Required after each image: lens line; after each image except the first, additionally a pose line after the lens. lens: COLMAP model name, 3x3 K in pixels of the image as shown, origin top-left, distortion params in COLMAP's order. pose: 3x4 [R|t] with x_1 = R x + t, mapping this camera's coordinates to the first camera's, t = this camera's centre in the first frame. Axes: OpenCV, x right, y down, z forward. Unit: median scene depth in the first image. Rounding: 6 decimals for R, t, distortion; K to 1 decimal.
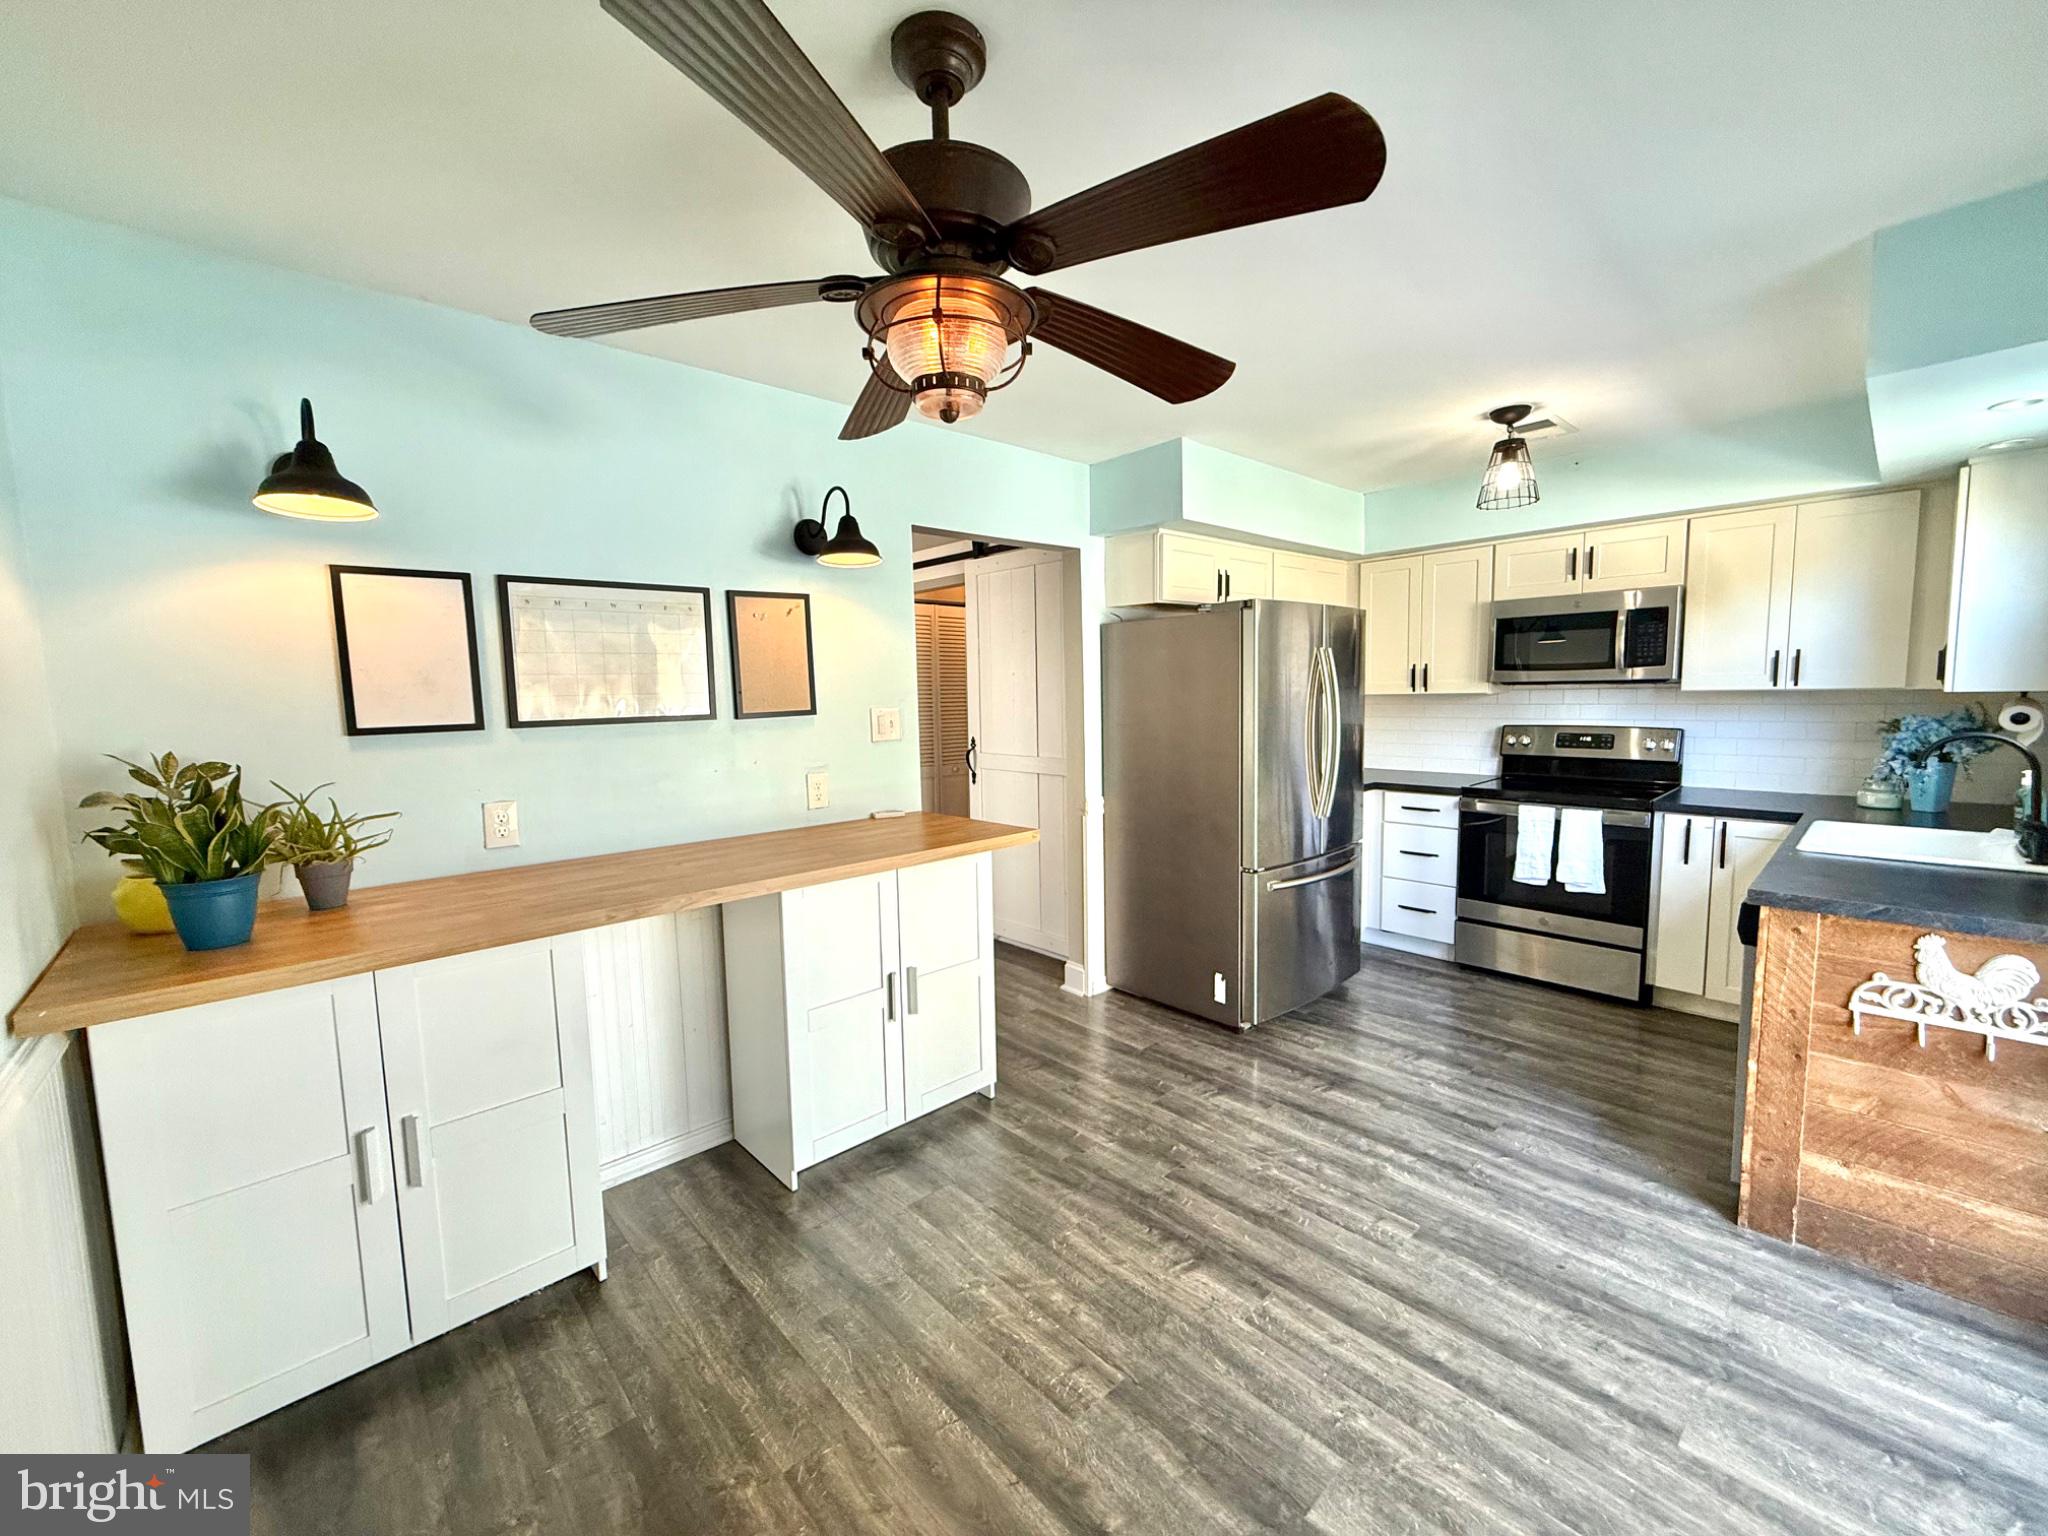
lens RADIAL K [[817.7, 0, 1025.9], [0, 817.7, 768.6], [0, 0, 1]] dist [0.000635, -0.000858]
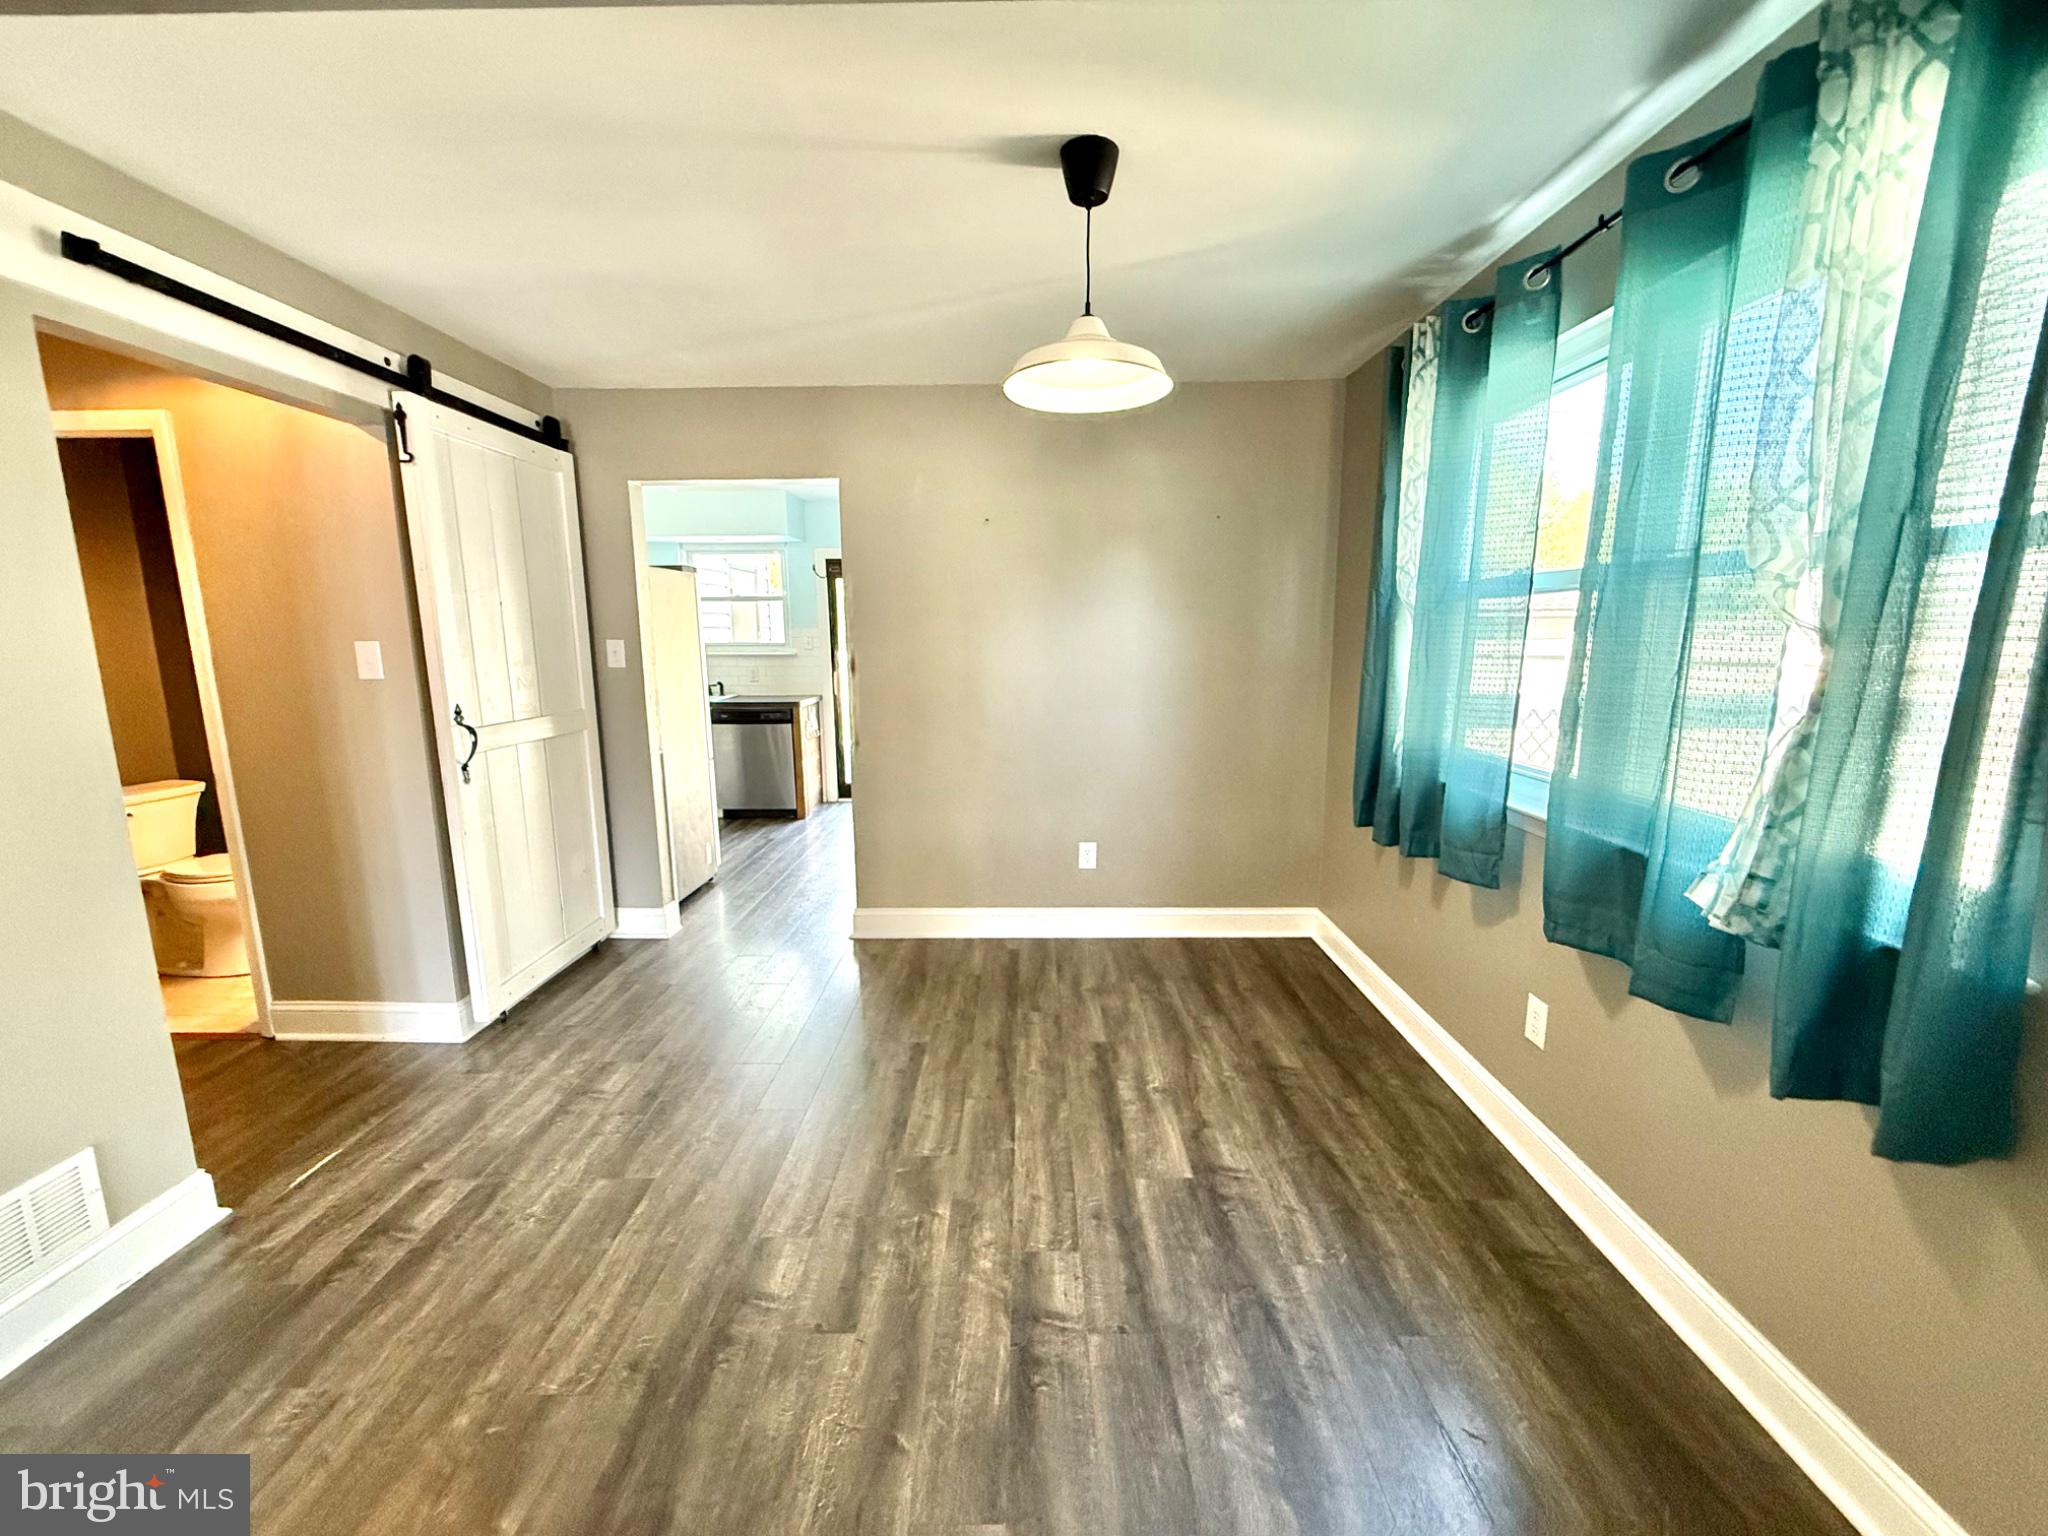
lens RADIAL K [[817.7, 0, 1012.6], [0, 817.7, 774.2], [0, 0, 1]] dist [0.000635, -0.000858]
pose [[-0.715827, -0.099286, 0.691183, -0.252267], [0.085155, 0.970040, 0.227534, -0.140363], [-0.693066, 0.221733, -0.685926, 1.651090]]
